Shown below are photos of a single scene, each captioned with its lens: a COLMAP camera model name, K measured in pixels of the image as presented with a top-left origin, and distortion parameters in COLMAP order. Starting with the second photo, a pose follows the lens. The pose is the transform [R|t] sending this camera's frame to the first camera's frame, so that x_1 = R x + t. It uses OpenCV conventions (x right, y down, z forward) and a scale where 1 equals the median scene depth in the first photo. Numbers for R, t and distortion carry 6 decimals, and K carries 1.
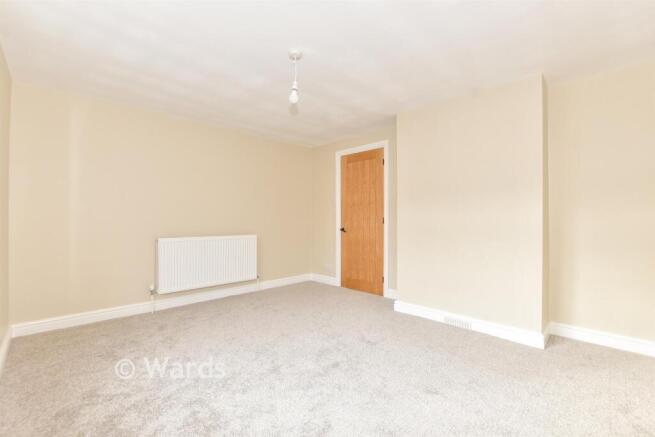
lens RADIAL K [[289.9, 0, 324.4], [0, 289.9, 216.7], [0, 0, 1]] dist [-0.001285, -0.000072]
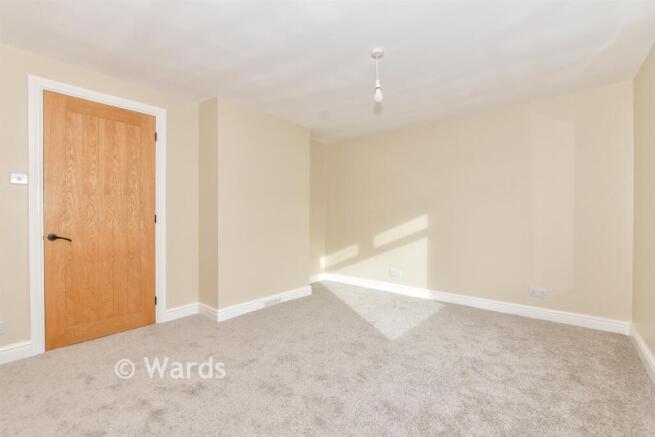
lens RADIAL K [[289.9, 0, 324.4], [0, 289.9, 216.7], [0, 0, 1]] dist [-0.001285, -0.000072]
pose [[-0.085795, -0.009620, 0.996266, -0.524809], [-0.015405, 0.999847, 0.008328, -0.003361], [-0.996194, -0.014633, -0.085930, 0.615759]]
